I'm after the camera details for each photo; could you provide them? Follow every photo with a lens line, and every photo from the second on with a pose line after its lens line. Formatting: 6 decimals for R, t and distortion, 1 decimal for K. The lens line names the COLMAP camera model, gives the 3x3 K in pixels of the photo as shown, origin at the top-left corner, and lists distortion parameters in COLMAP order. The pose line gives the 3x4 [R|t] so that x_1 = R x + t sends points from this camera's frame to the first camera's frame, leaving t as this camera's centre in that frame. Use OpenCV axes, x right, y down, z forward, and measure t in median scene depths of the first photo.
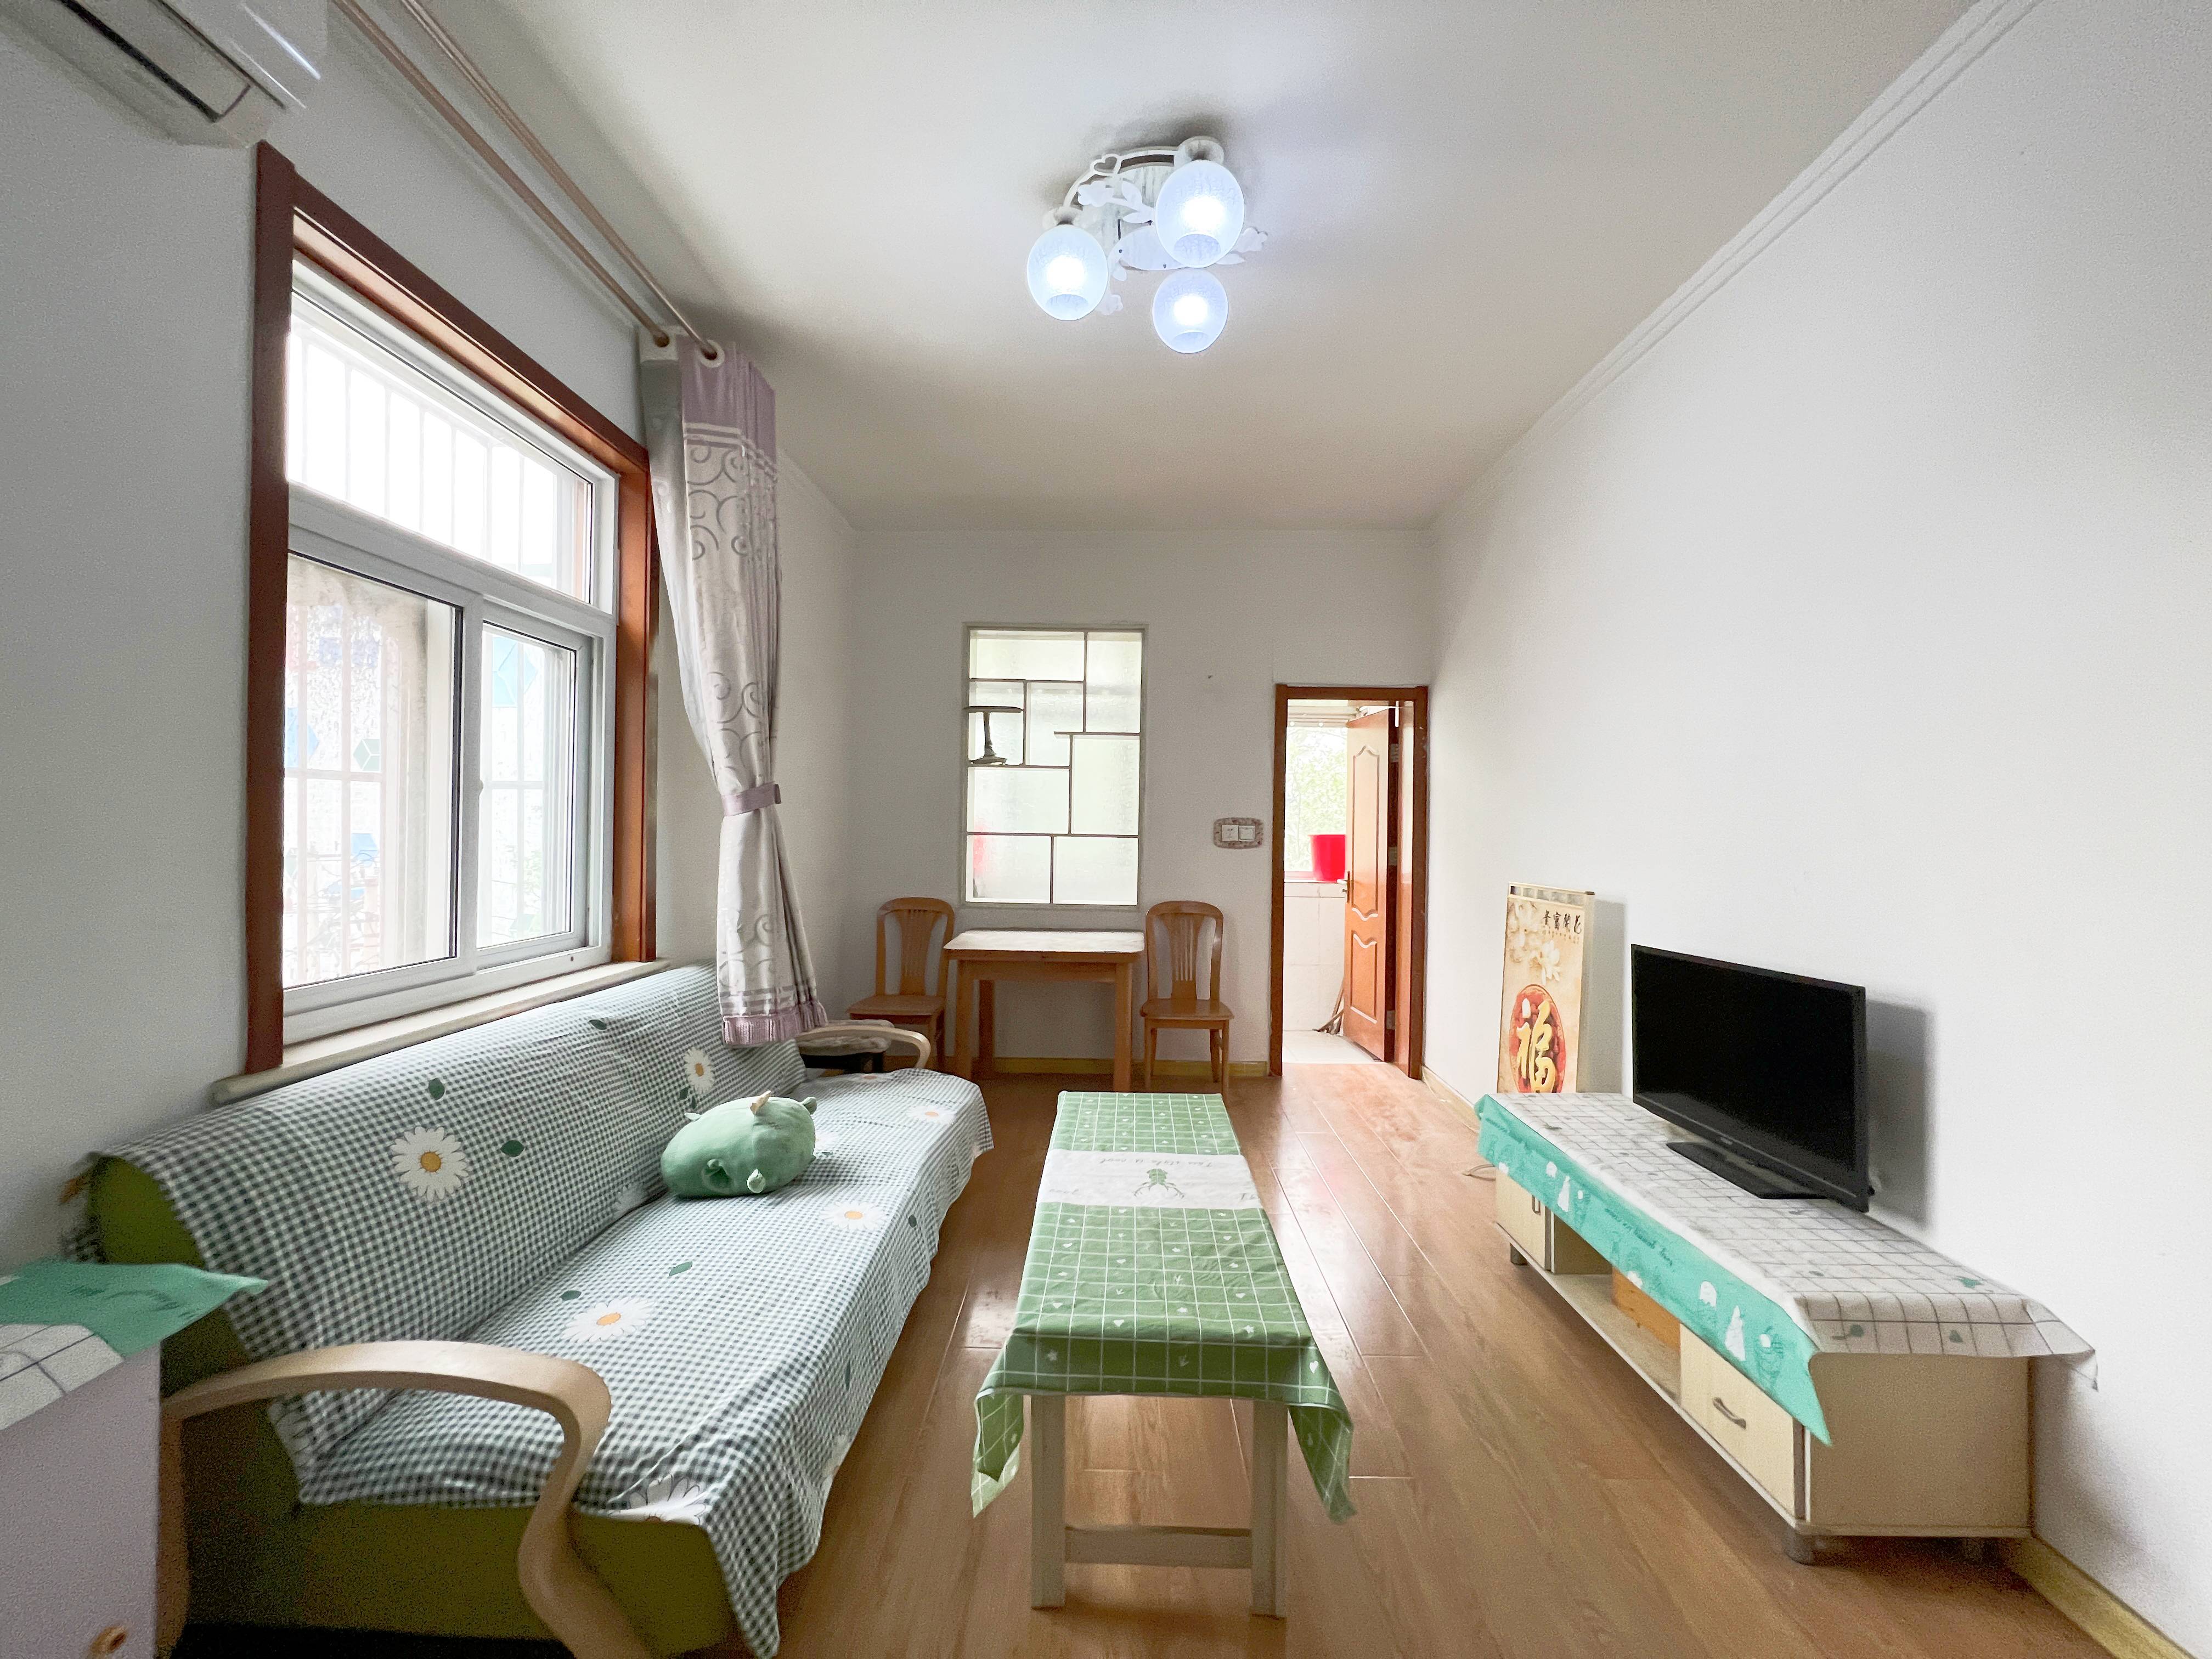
lens RADIAL K [[884.2, 0, 1102.8], [0, 884.2, 823.0], [0, 0, 1]] dist [0.000626, -0.000057]
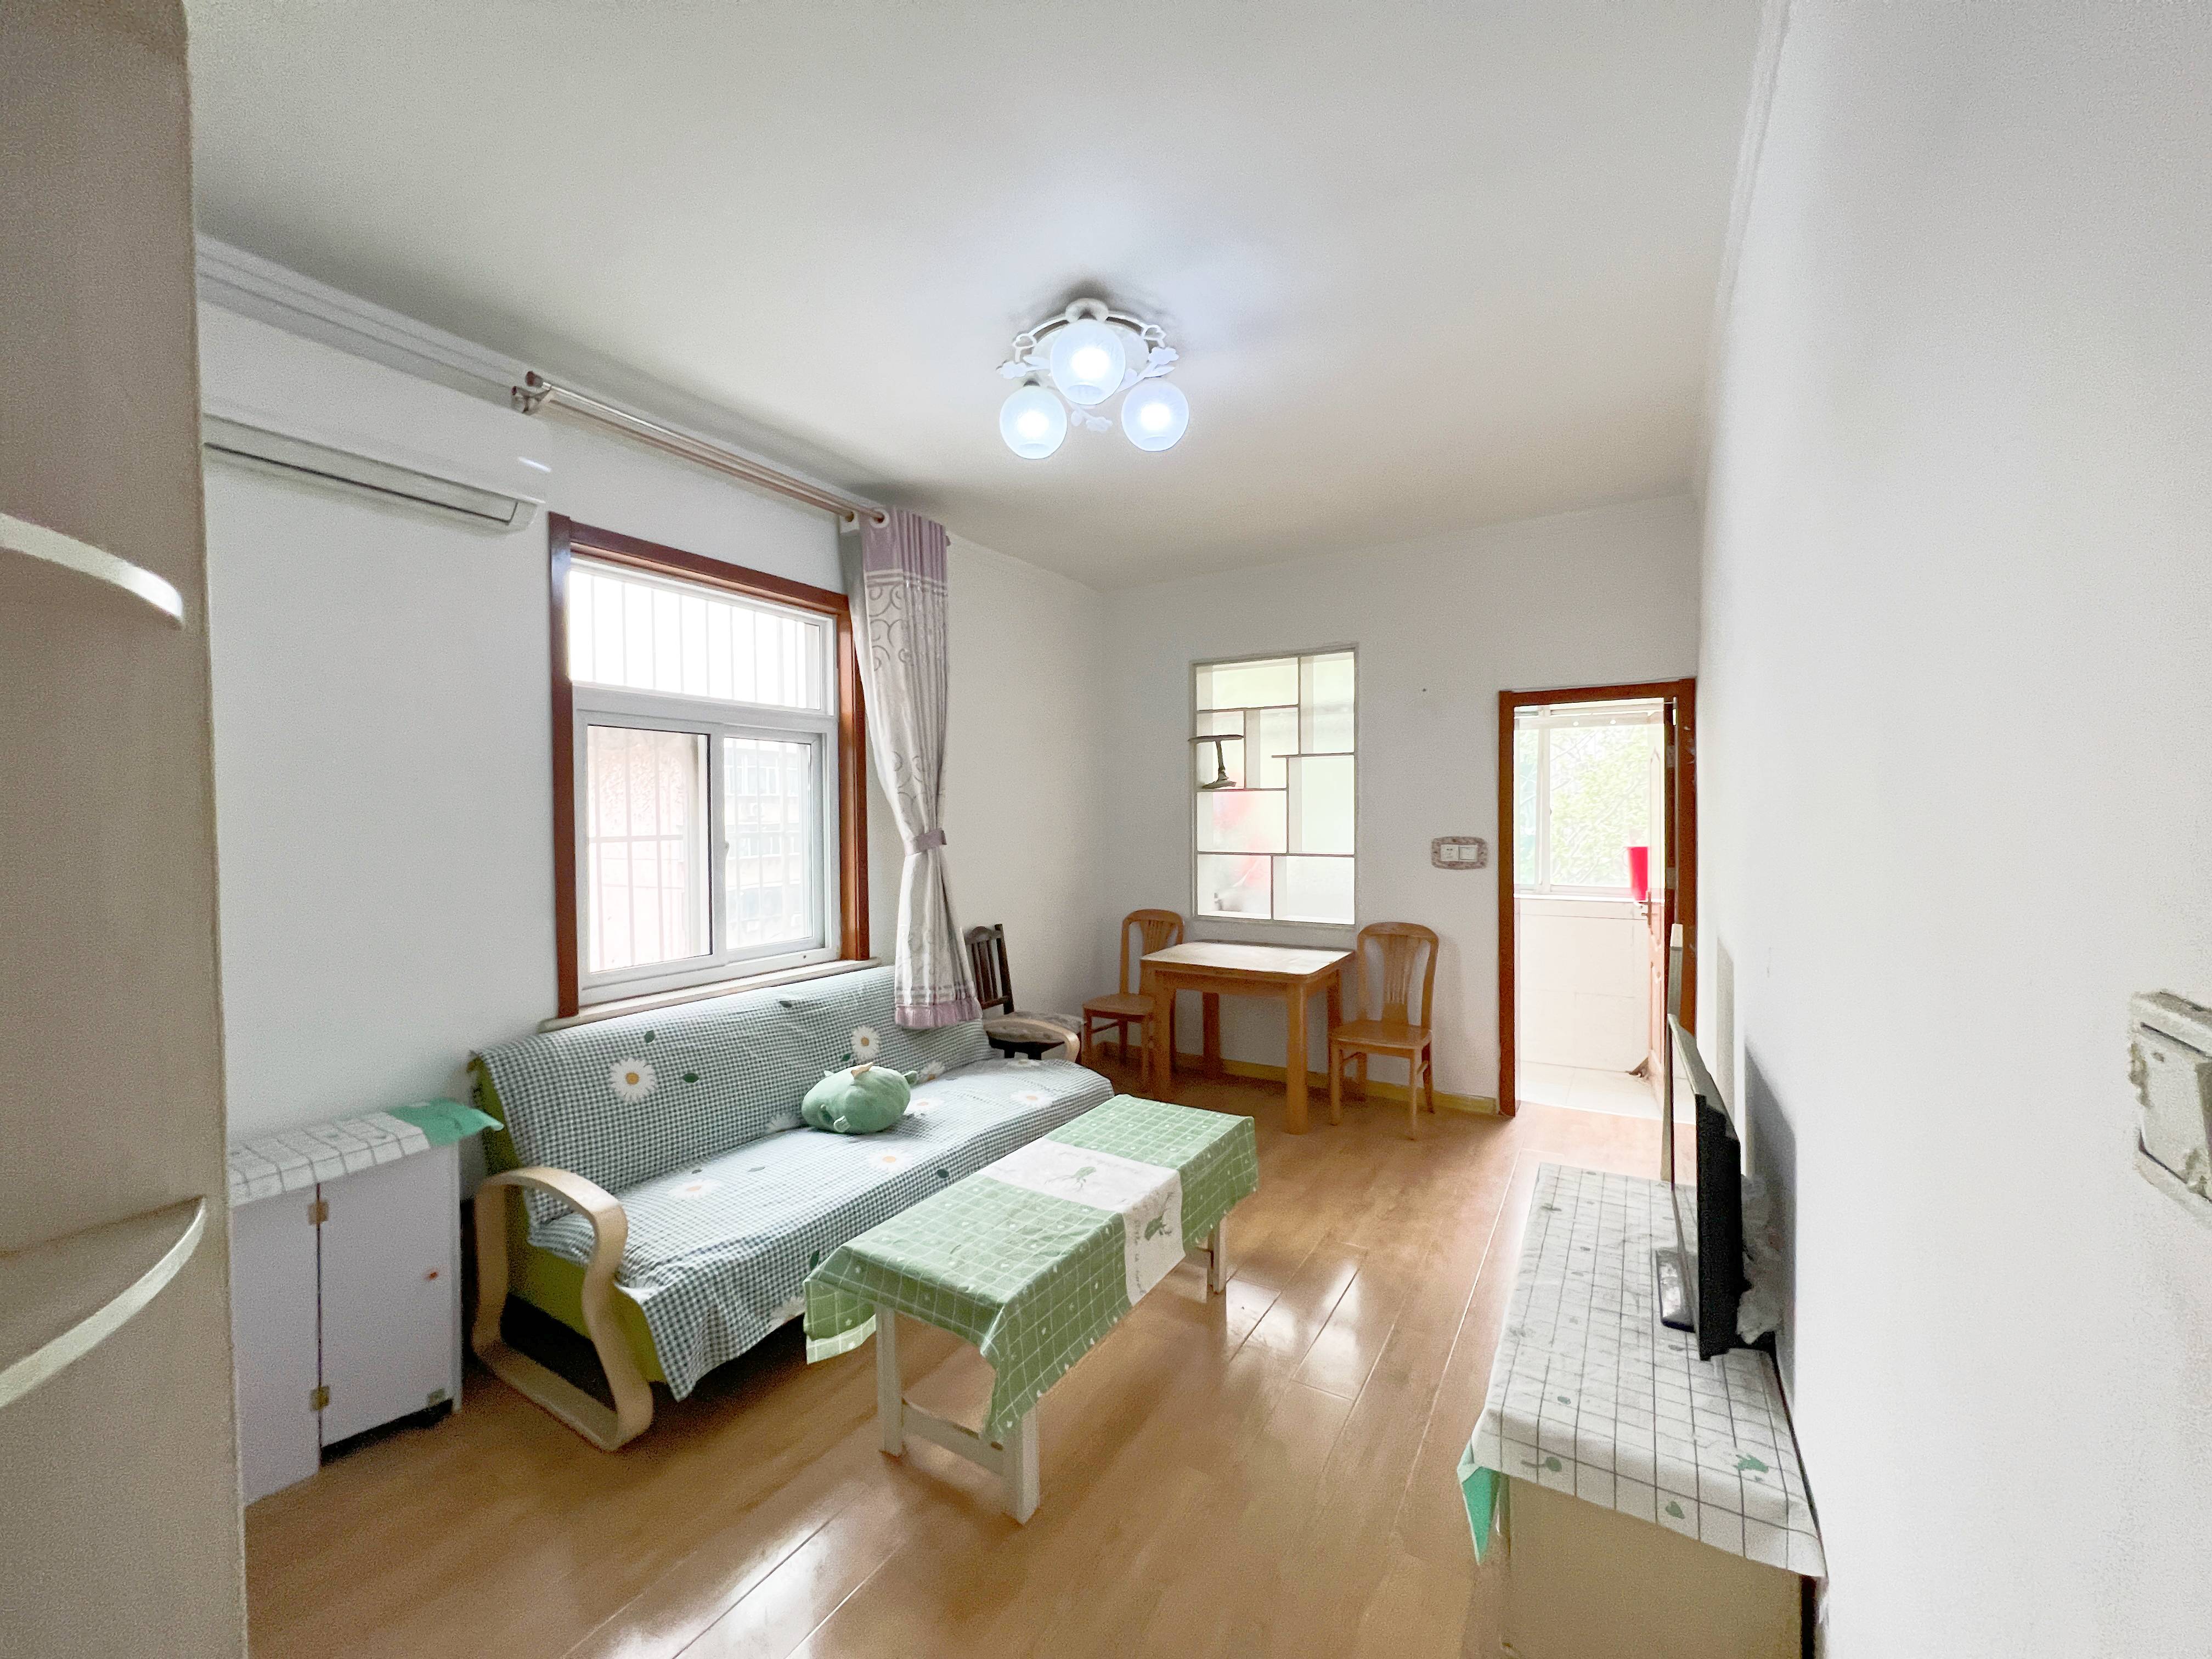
lens RADIAL K [[881.8, 0, 1102.1], [0, 881.8, 825.9], [0, 0, 1]] dist [-0.000927, 0.000061]
pose [[0.863366, -0.013315, -0.504403, 0.522781], [0.021832, 0.999701, 0.010979, -0.063419], [0.504106, -0.020491, 0.863399, -0.009157]]
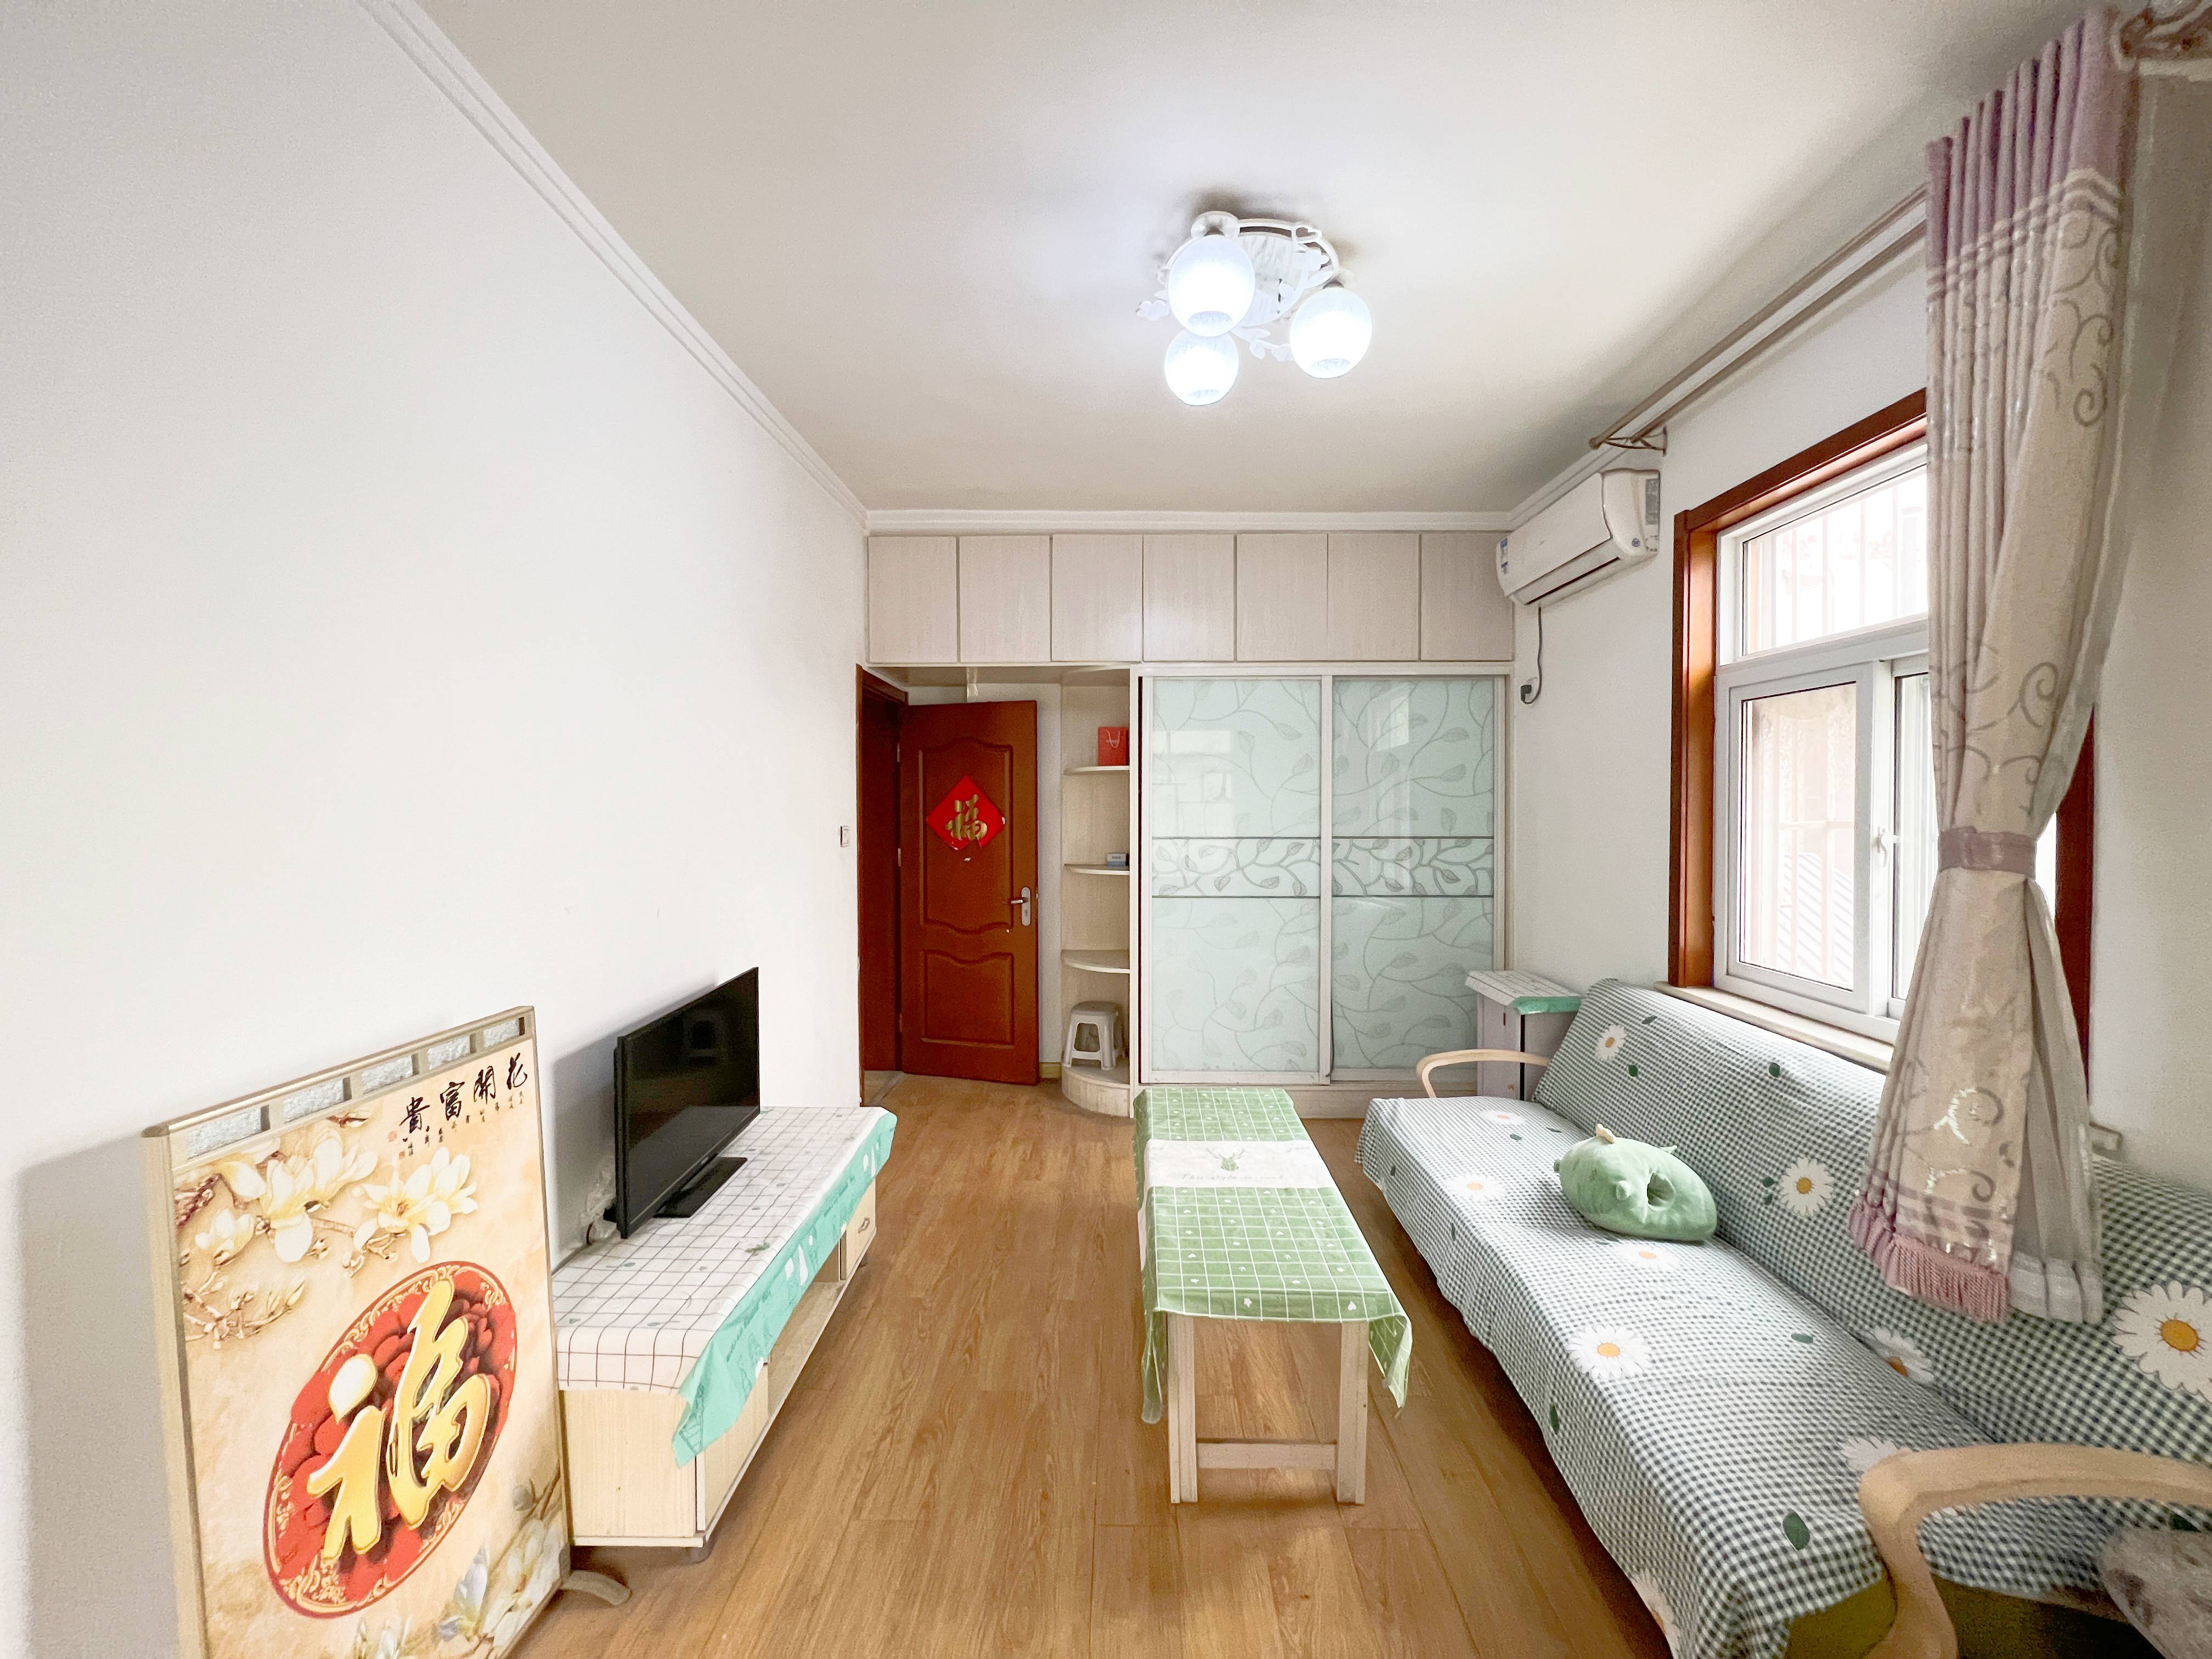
lens RADIAL K [[881.8, 0, 1102.1], [0, 881.8, 825.9], [0, 0, 1]] dist [-0.000927, 0.000061]
pose [[-0.999920, -0.007156, 0.010399, 0.168518], [-0.006949, 0.999780, 0.019810, -0.058695], [-0.010539, 0.019736, -0.999750, 1.641646]]
